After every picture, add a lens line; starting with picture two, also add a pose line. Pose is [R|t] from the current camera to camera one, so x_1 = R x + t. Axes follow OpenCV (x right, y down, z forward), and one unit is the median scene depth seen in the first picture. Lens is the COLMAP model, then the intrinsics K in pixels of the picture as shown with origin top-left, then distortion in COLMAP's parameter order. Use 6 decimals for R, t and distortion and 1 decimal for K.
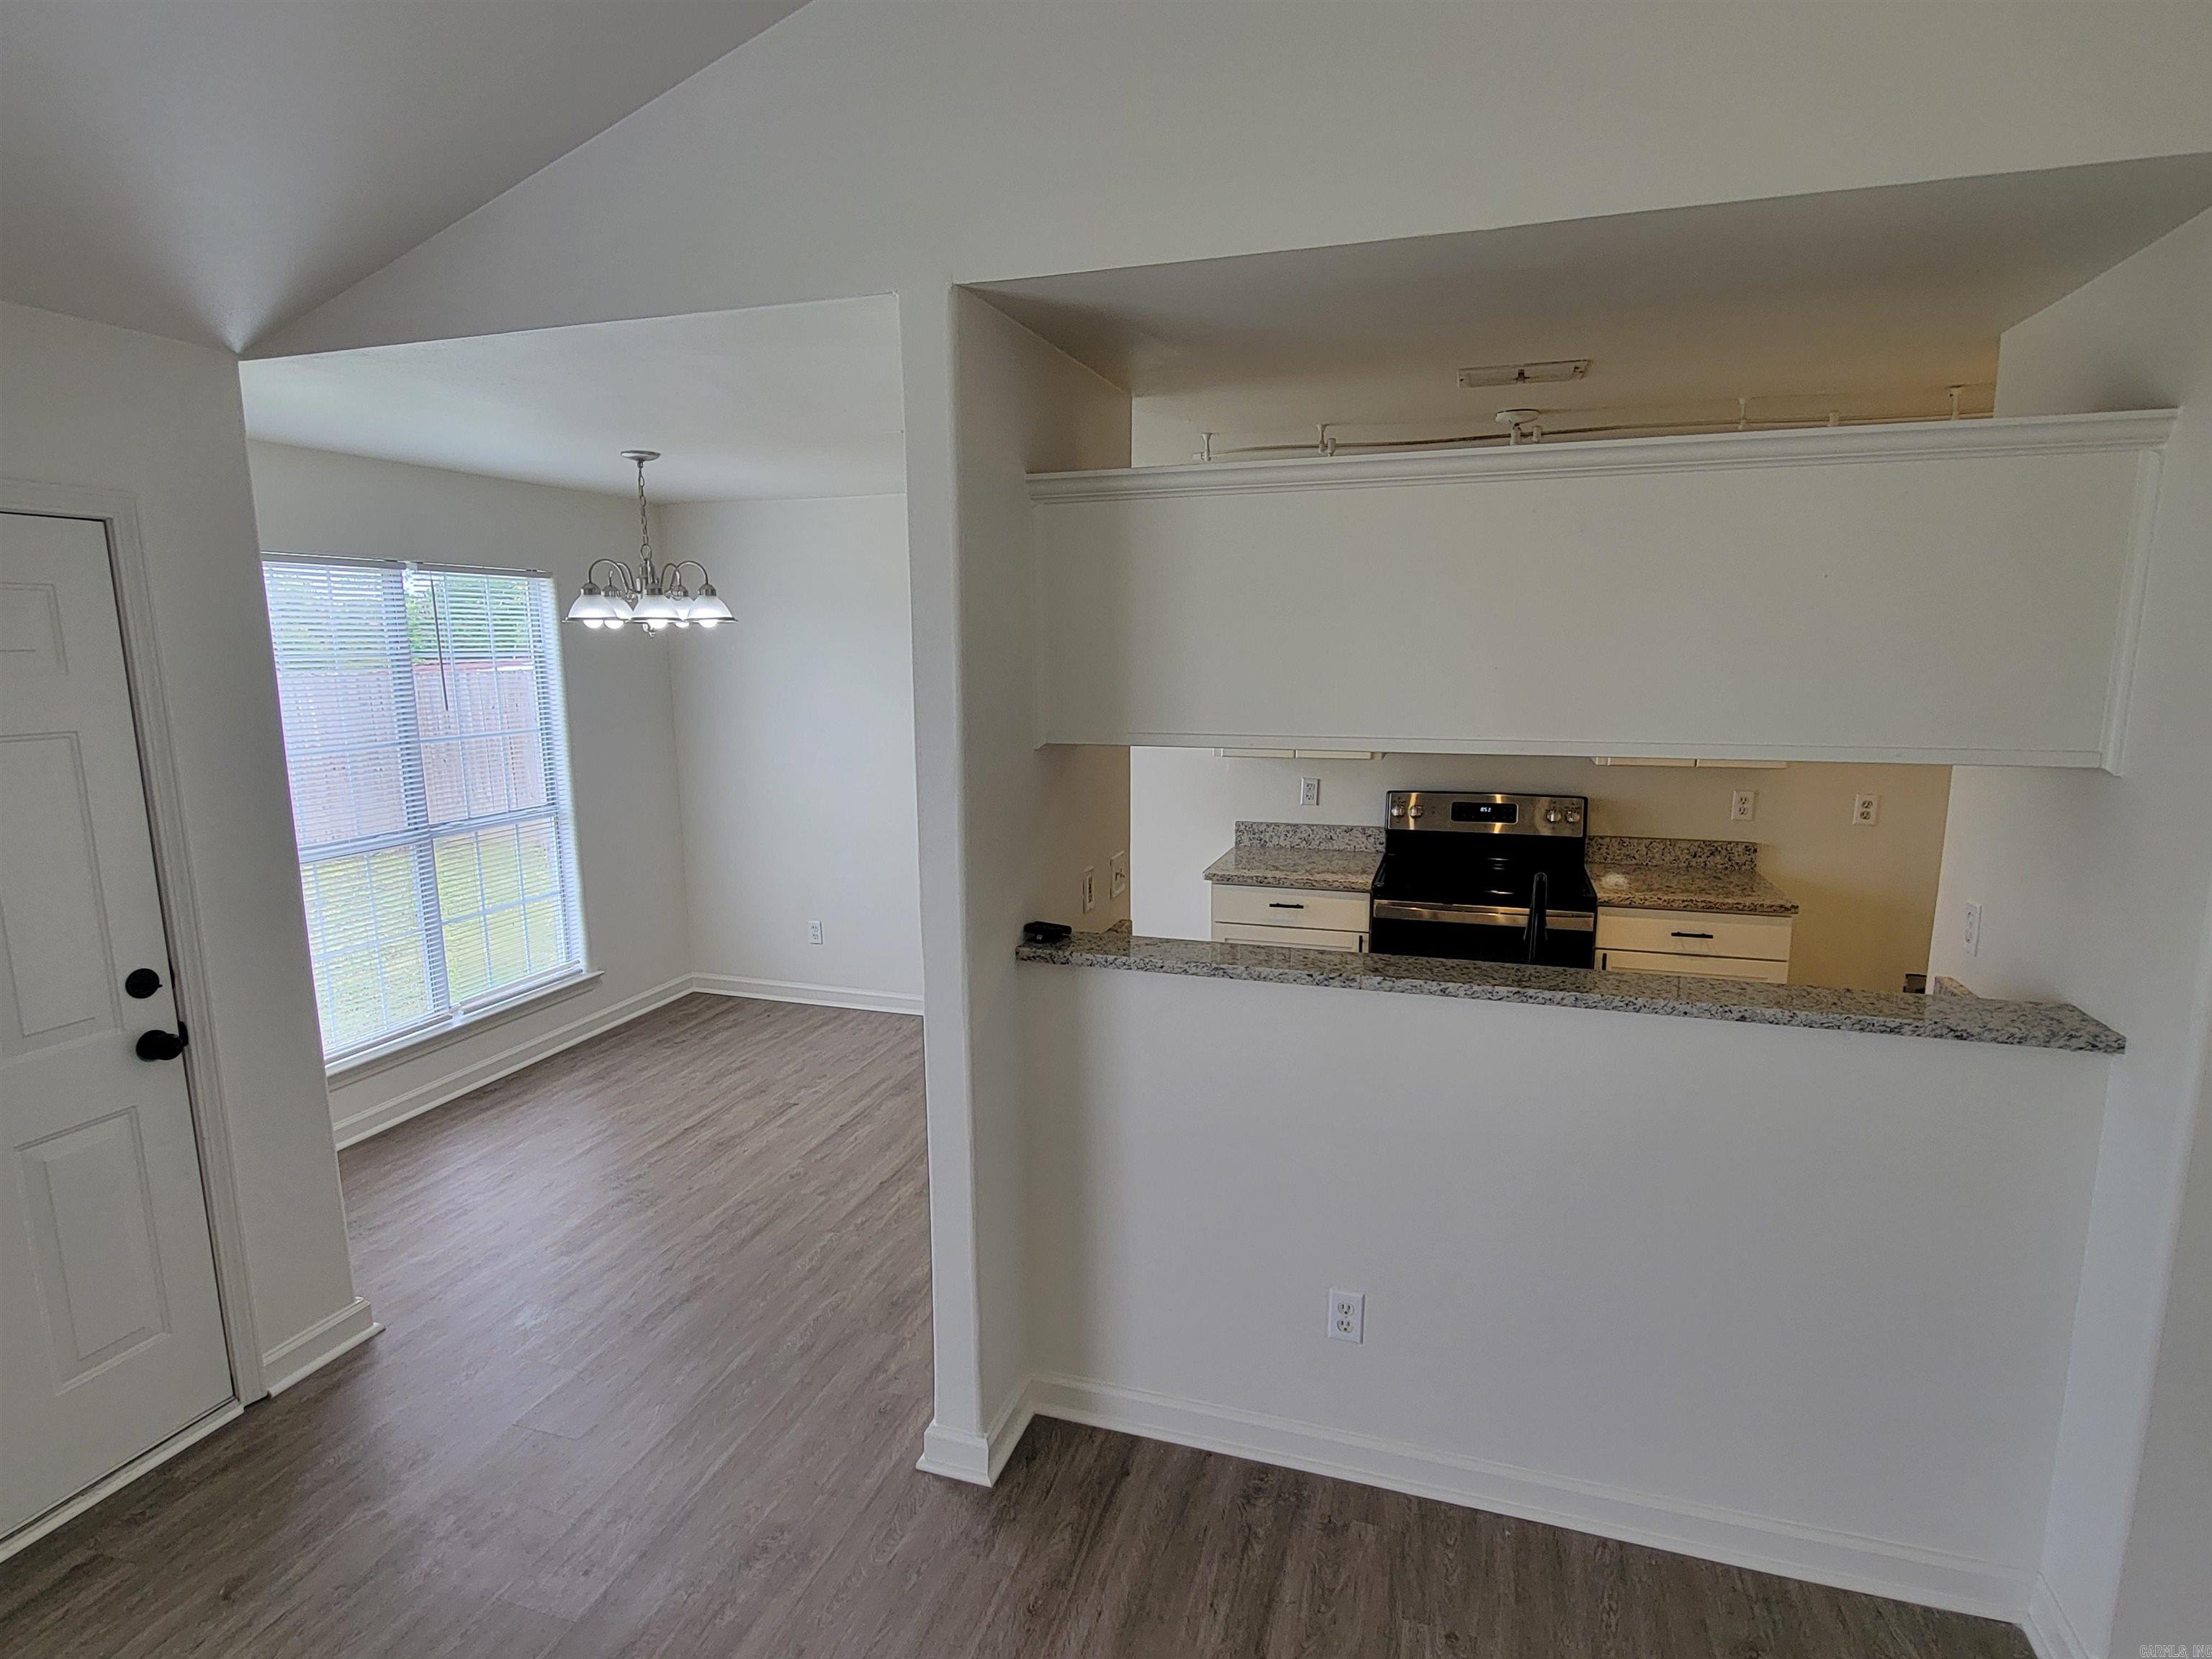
lens RADIAL K [[1160.1, 0, 1106.0], [0, 1160.1, 829.5], [0, 0, 1]] dist [0.001293, 0.000242]
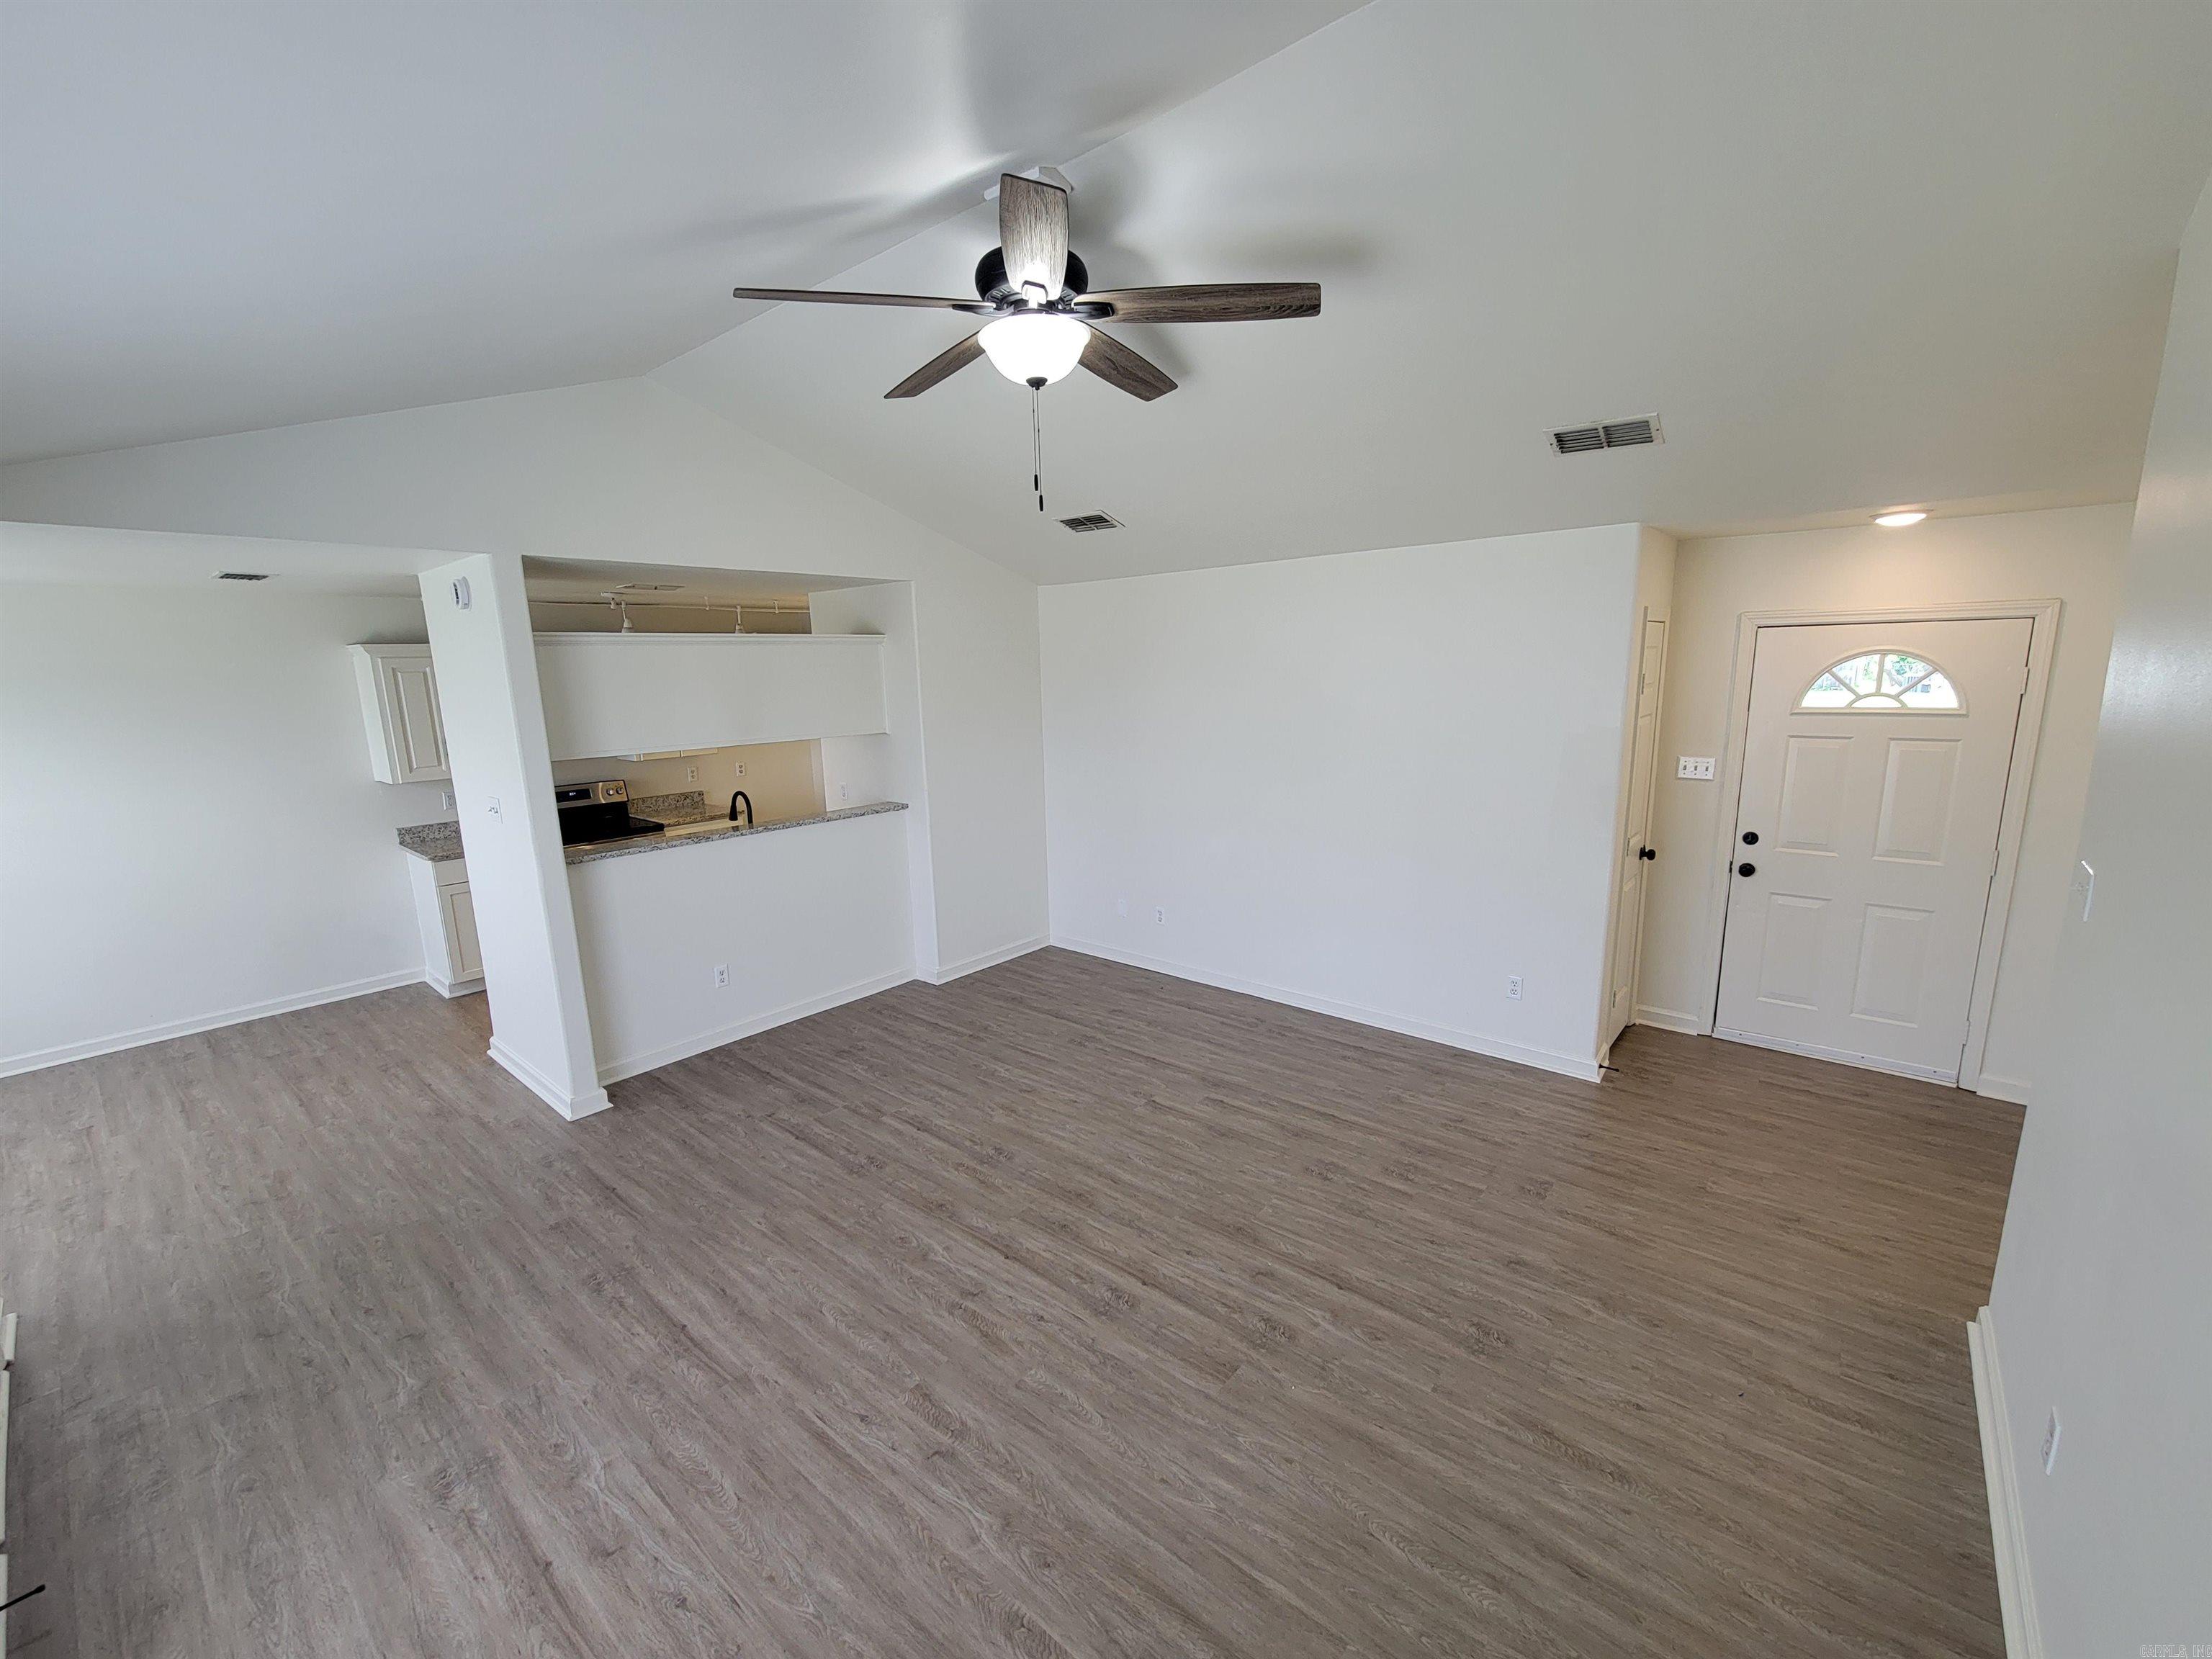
lens RADIAL K [[890.6, 0, 1106.0], [0, 890.6, 829.5], [0, 0, 1]] dist [0.001302, 0.000192]
pose [[0.371655, -0.171643, 0.912366, -0.838909], [0.170738, 0.978634, 0.114560, 0.026515], [-0.912535, 0.113198, 0.393021, -0.377034]]
